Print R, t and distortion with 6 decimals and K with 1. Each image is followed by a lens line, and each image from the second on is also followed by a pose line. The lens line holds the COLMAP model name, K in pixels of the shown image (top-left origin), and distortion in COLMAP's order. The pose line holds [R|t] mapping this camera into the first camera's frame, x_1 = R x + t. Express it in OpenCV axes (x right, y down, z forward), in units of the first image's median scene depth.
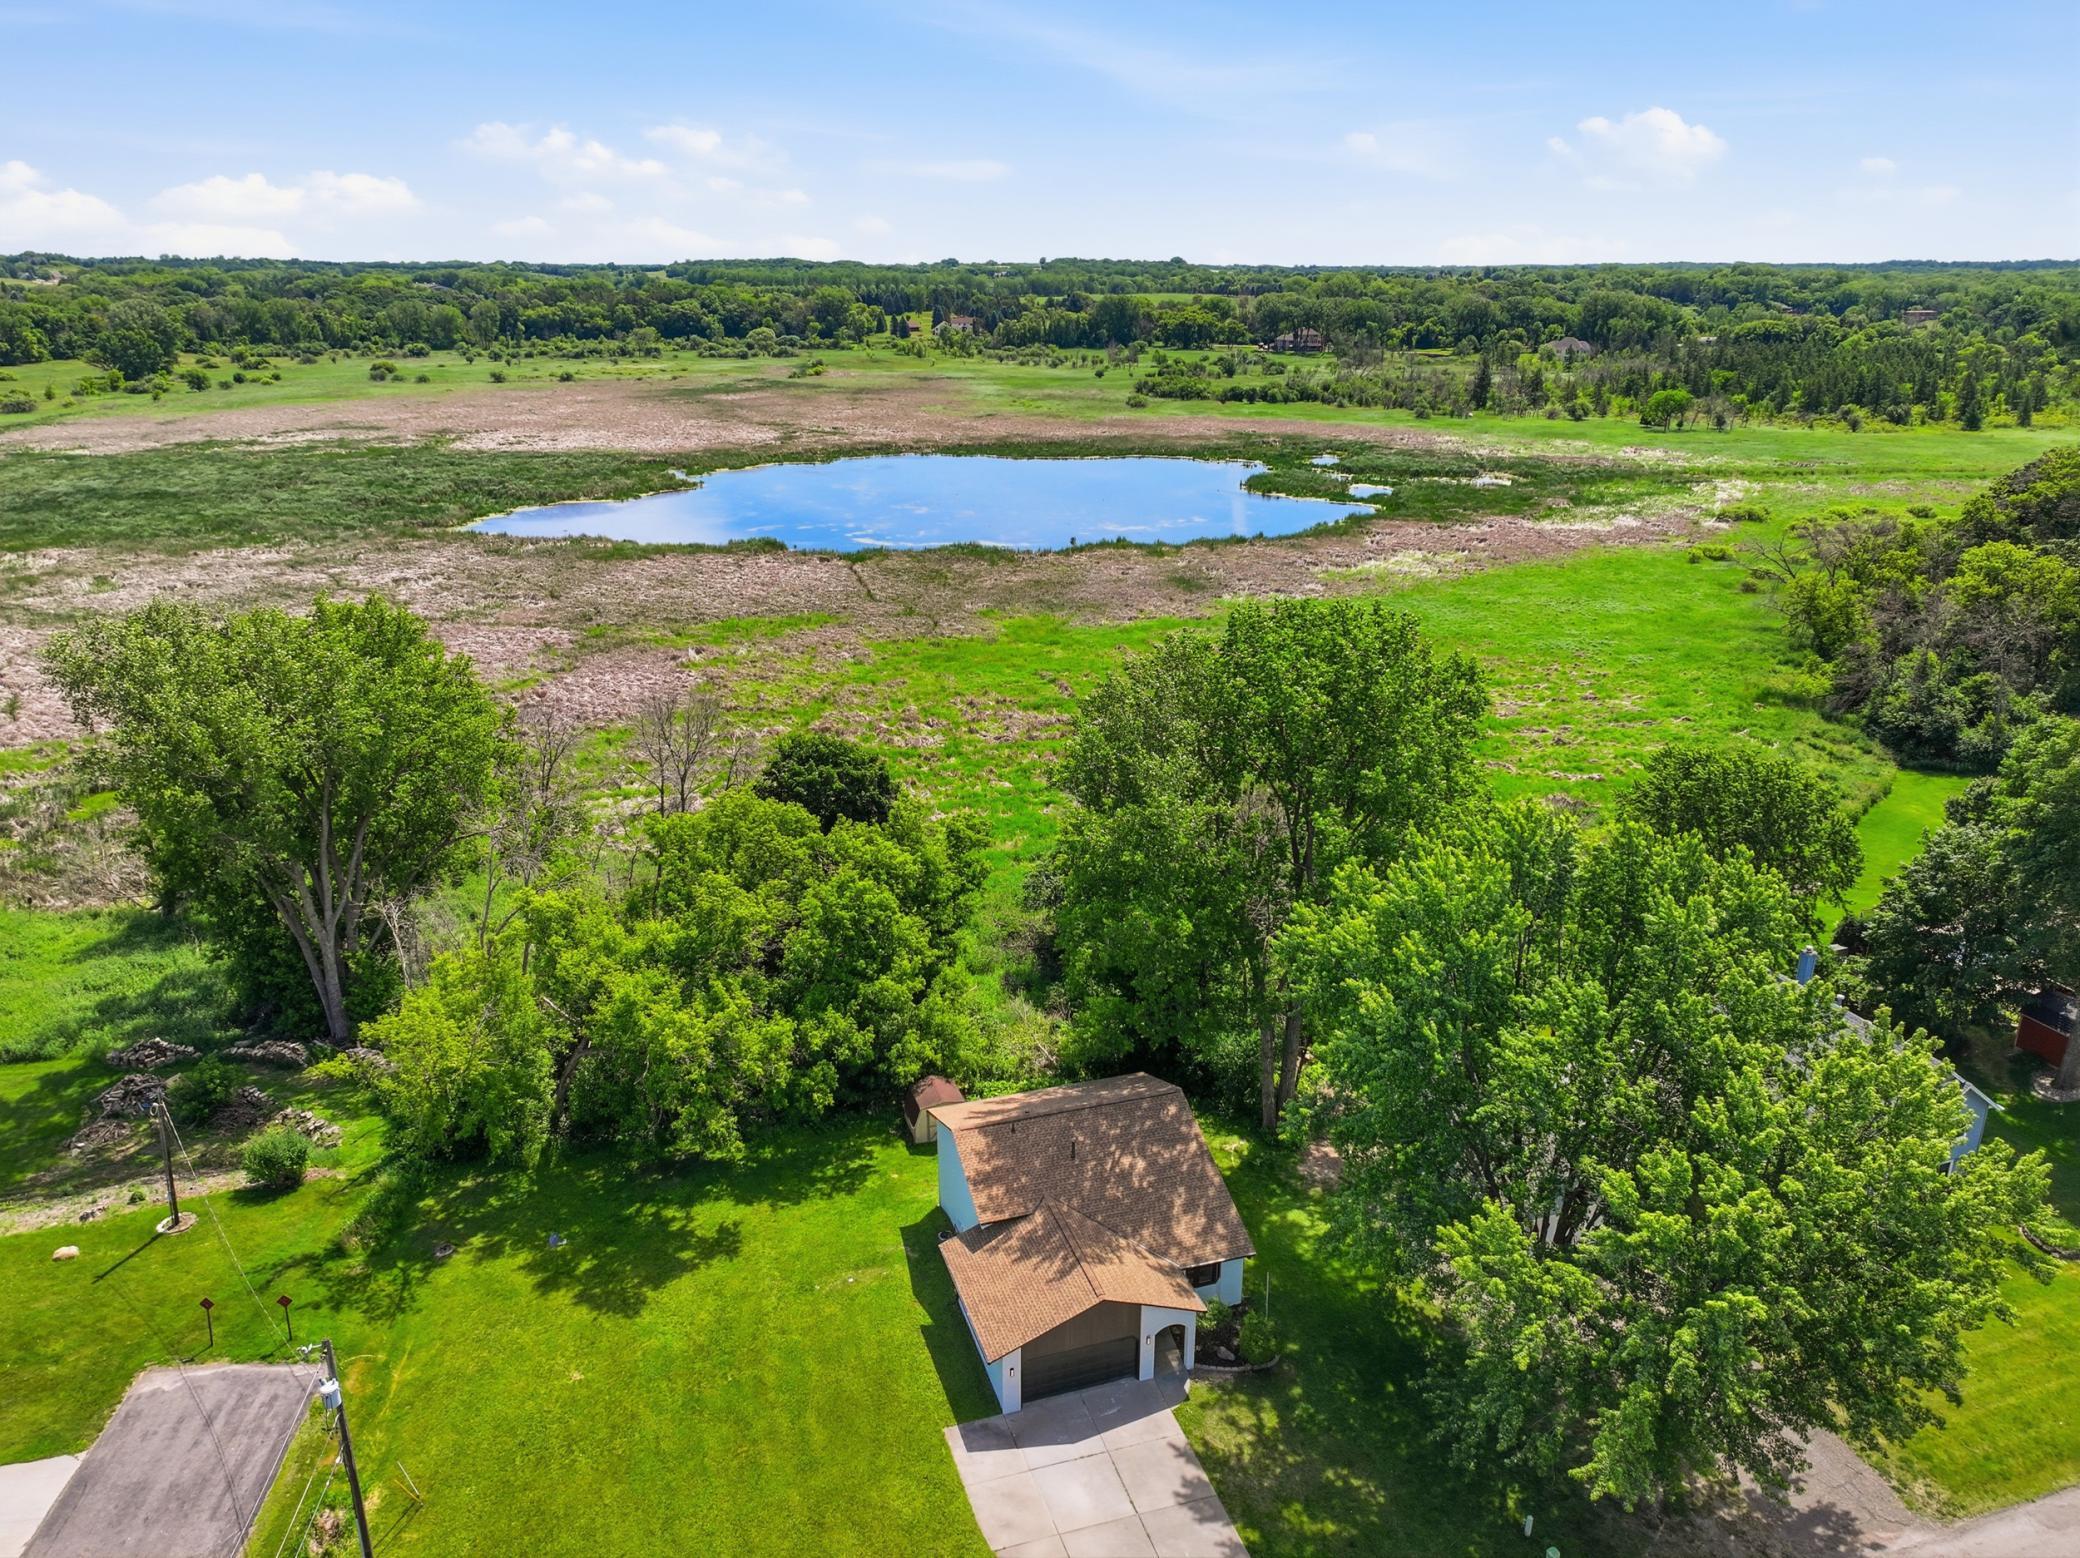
lens RADIAL K [[1459.5, 0, 1040.9], [0, 1459.5, 779.3], [0, 0, 1]] dist [-0.000144, 0.008413]
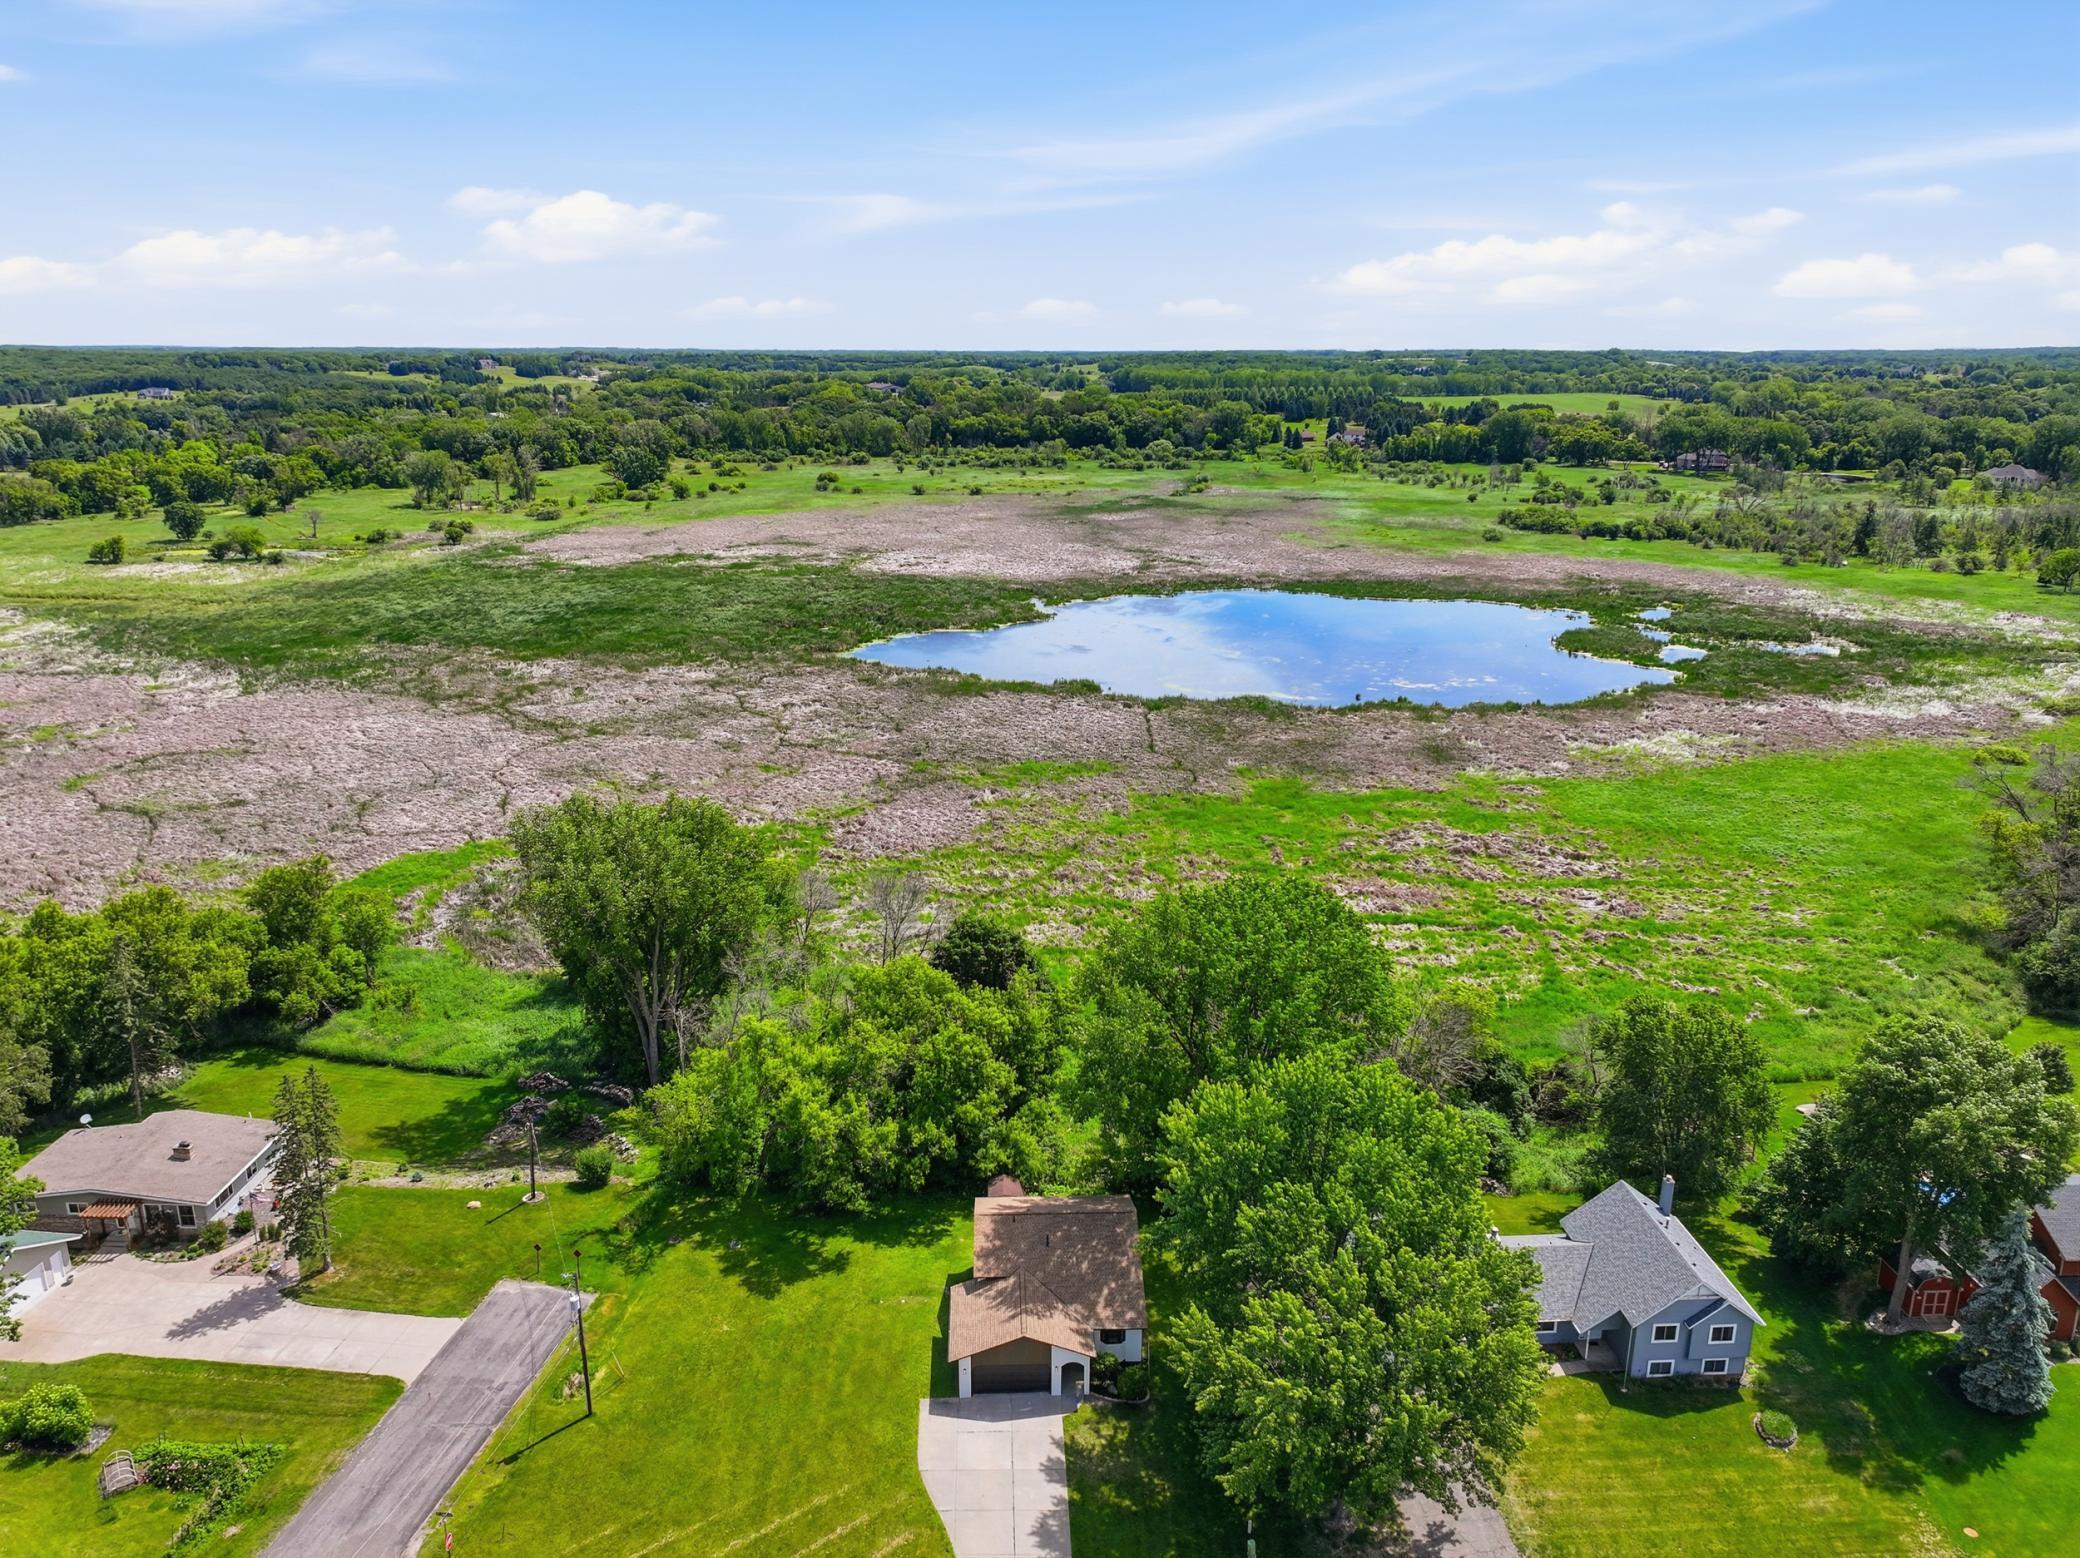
lens RADIAL K [[1471.9, 0, 1042.5], [0, 1471.9, 765.6], [0, 0, 1]] dist [0.005256, -0.000408]
pose [[0.959417, 0.074599, -0.271947, 0.333056], [-0.089739, 0.995008, -0.043652, -0.141679], [0.267333, 0.066285, 0.961322, -0.423642]]
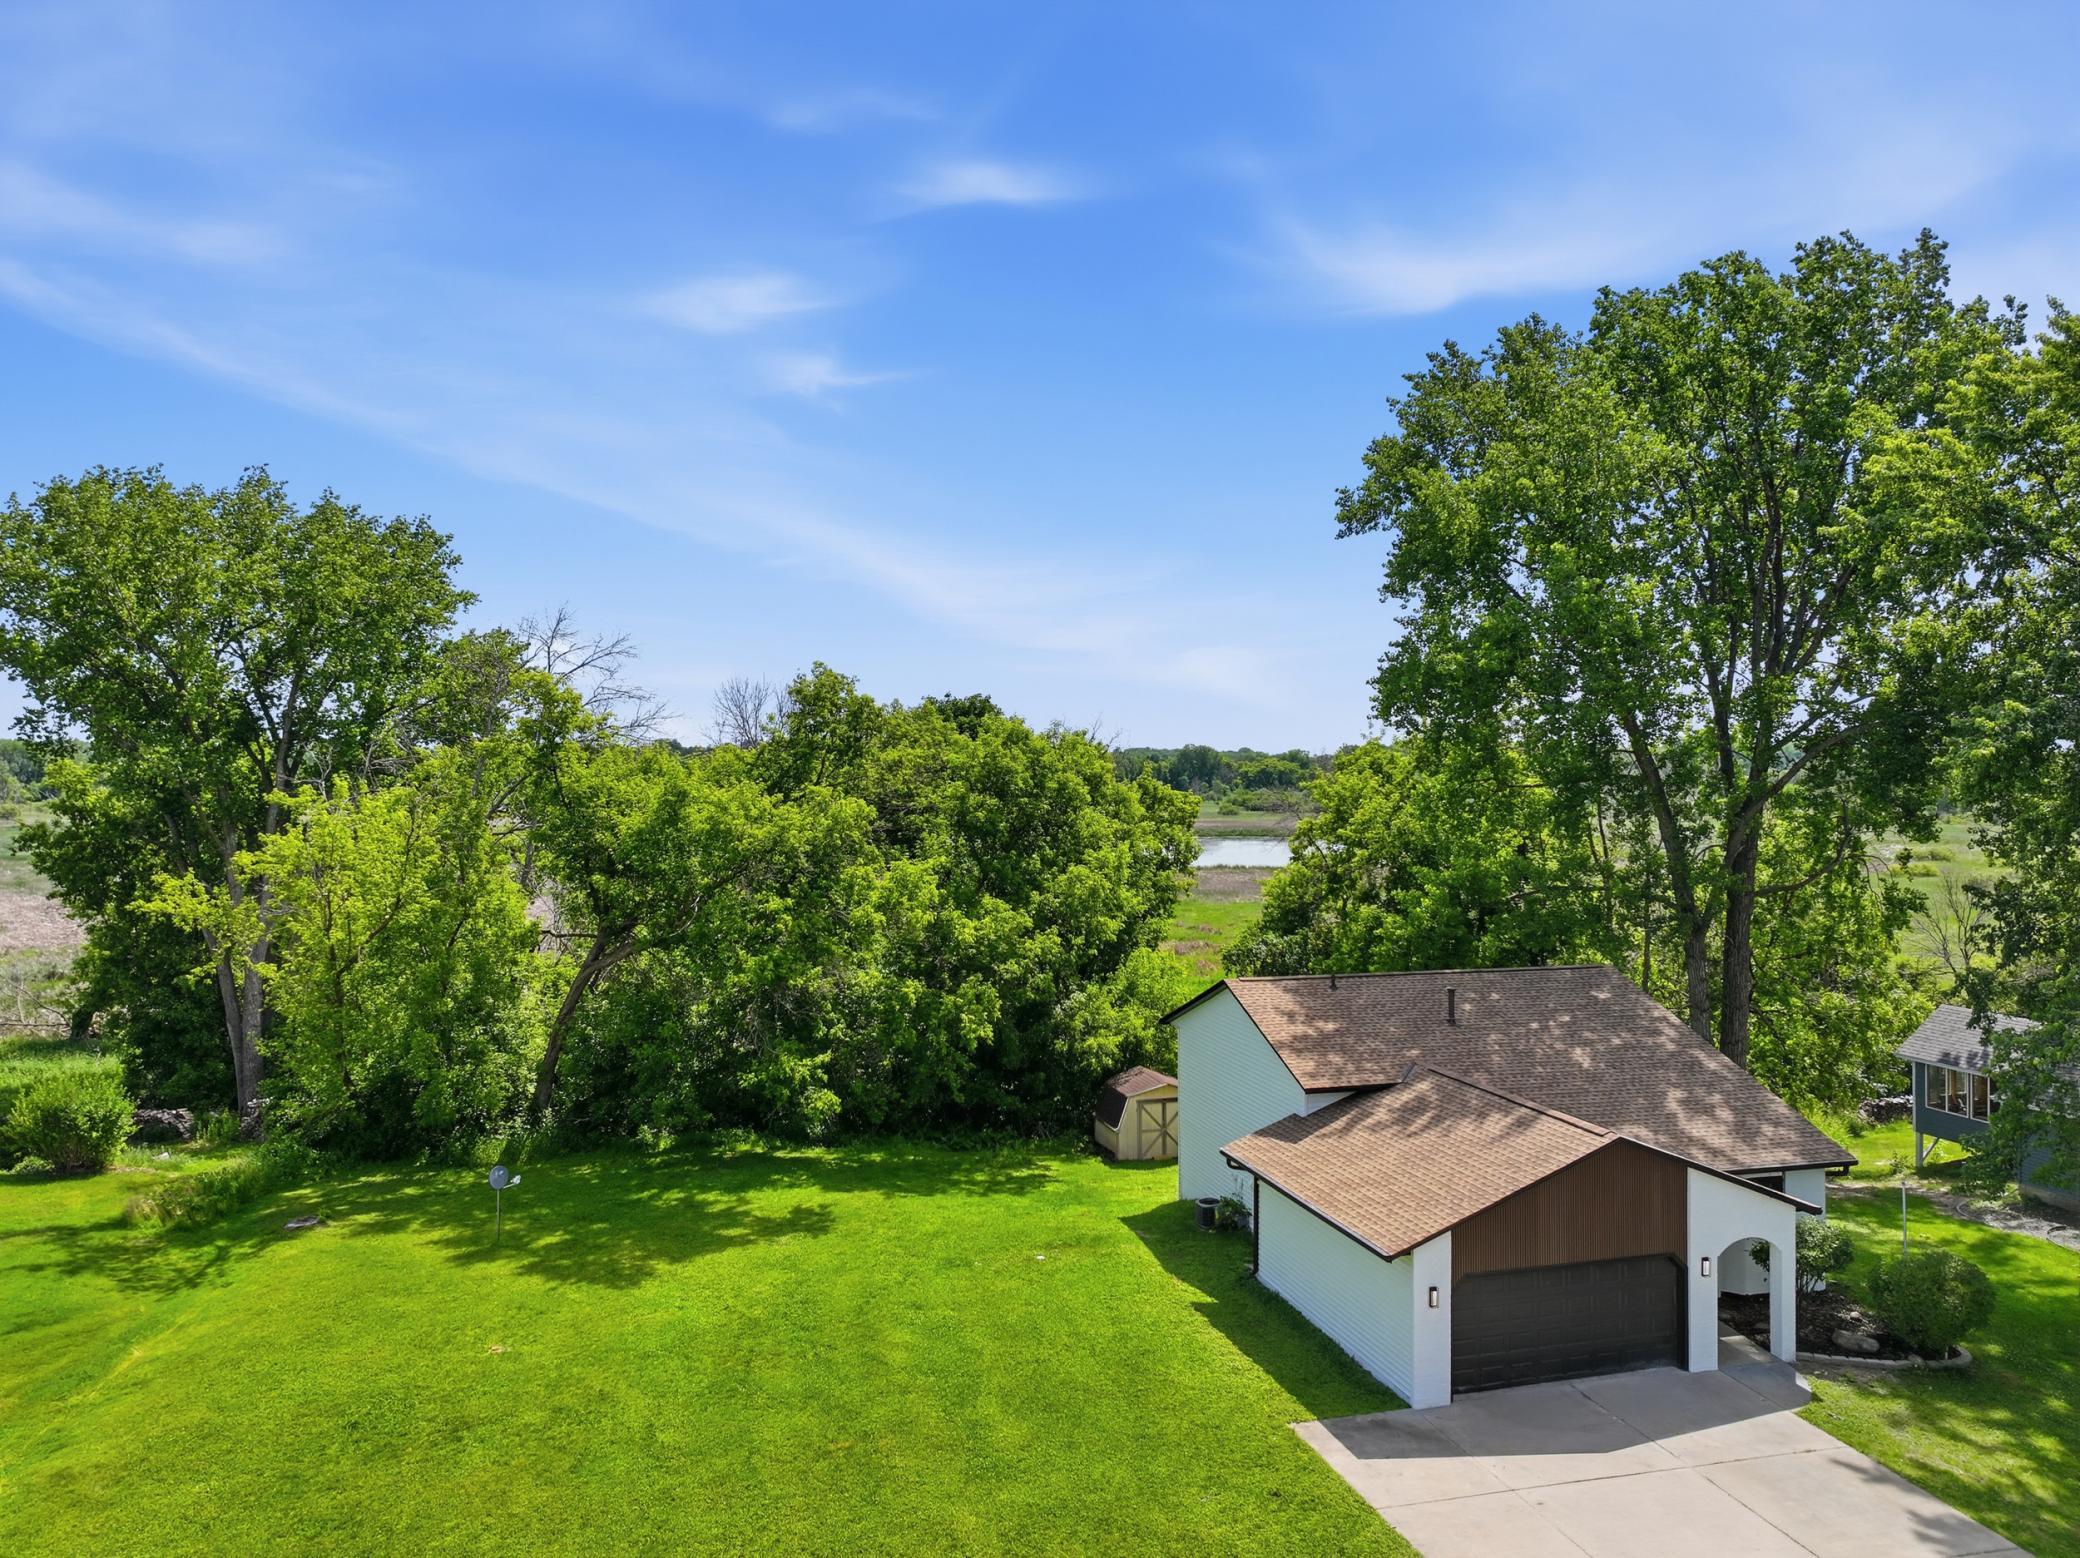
lens RADIAL K [[1466.9, 0, 1037.9], [0, 1466.9, 776.4], [0, 0, 1]] dist [0.005829, 0.006058]
pose [[0.998821, -0.000379, -0.048538, -0.089088], [-0.015802, 0.942960, -0.332530, 0.300553], [0.045895, 0.332905, 0.941843, 0.375355]]
